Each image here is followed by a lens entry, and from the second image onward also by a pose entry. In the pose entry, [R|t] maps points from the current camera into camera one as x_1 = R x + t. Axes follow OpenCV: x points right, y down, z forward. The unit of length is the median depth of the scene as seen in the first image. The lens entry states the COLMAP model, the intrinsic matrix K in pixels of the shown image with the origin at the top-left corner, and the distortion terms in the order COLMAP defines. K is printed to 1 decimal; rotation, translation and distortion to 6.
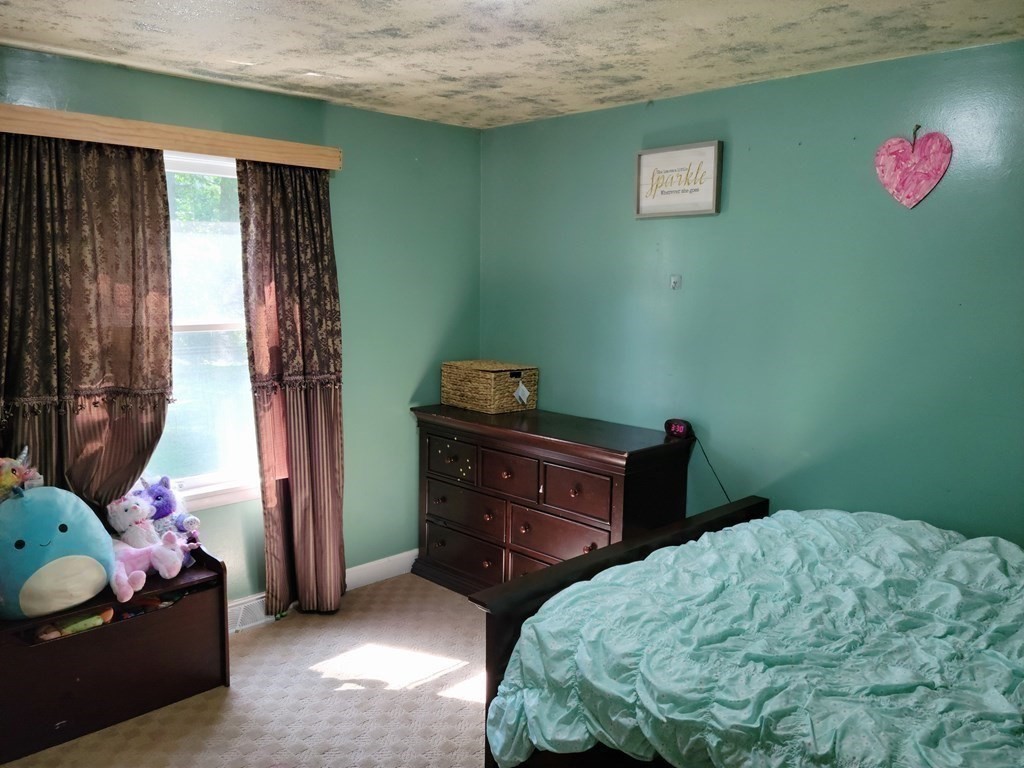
lens RADIAL K [[816.7, 0, 516.6], [0, 816.7, 389.1], [0, 0, 1]] dist [0.063117, -0.073481]
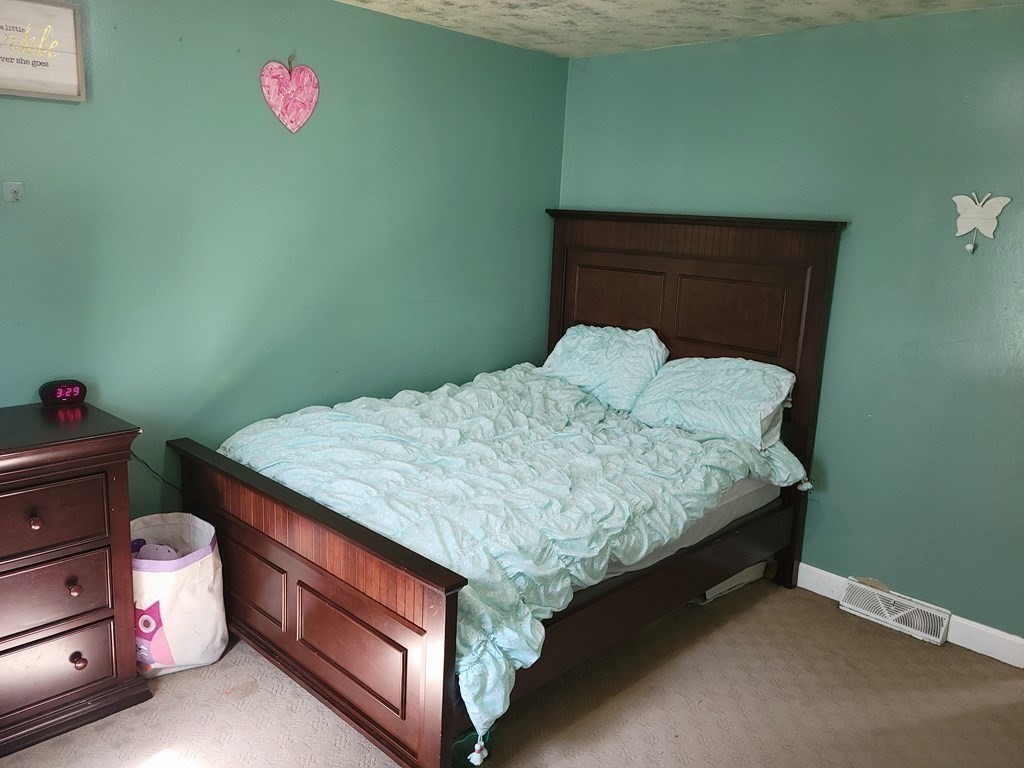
lens RADIAL K [[816.7, 0, 516.6], [0, 816.7, 389.1], [0, 0, 1]] dist [0.063117, -0.073481]
pose [[-0.021190, -0.222426, 0.974719, -0.683565], [0.096851, 0.969896, 0.223431, -0.102498], [-0.995073, 0.099137, 0.000990, 0.731887]]
